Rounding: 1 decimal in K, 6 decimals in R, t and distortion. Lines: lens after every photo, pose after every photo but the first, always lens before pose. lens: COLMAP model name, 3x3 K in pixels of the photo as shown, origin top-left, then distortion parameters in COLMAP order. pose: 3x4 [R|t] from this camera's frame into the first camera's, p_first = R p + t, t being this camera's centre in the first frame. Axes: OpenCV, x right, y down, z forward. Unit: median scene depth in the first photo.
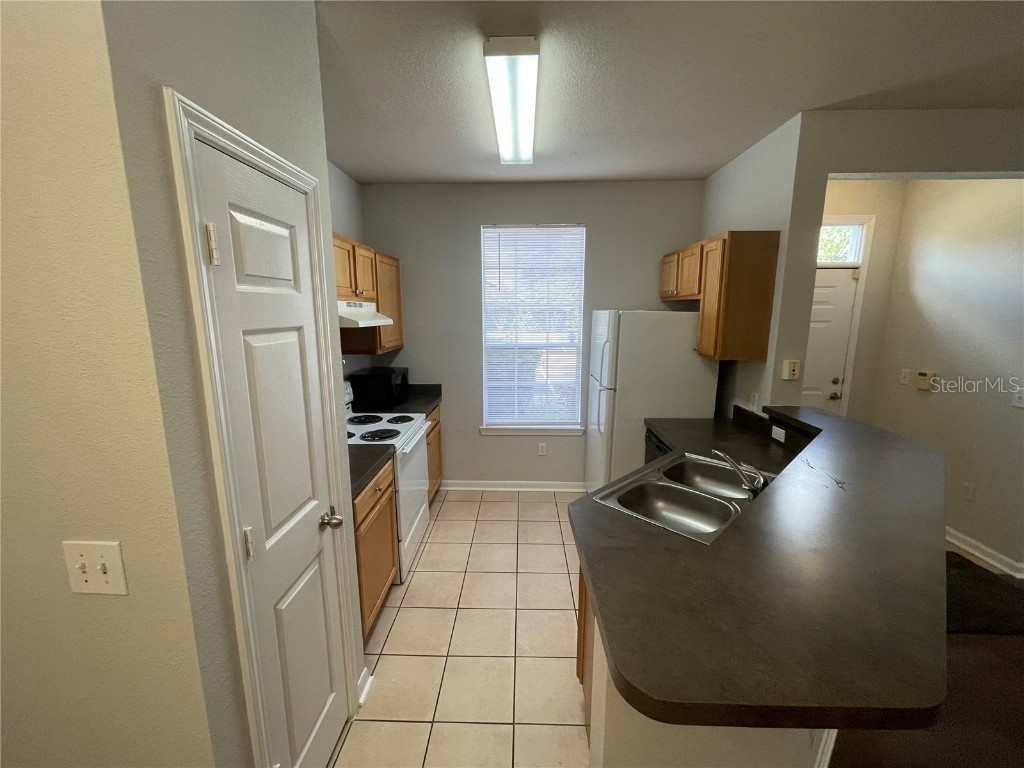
lens RADIAL K [[411.3, 0, 509.2], [0, 411.3, 383.7], [0, 0, 1]] dist [-0.003776, -0.000337]
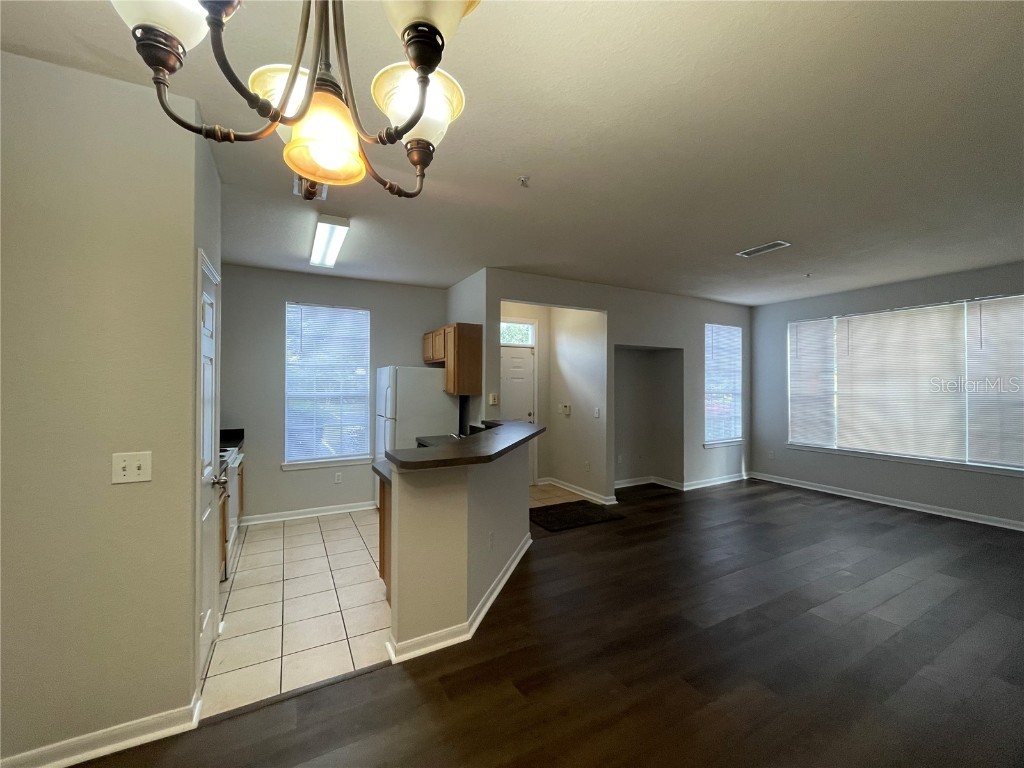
lens RADIAL K [[411.3, 0, 512.2], [0, 411.3, 383.5], [0, 0, 1]] dist [-0.003776, -0.000337]
pose [[0.861315, 0.005211, 0.508044, -0.138694], [0.085159, 0.984320, -0.154472, 0.158669], [-0.500883, 0.176314, 0.847366, -0.504348]]
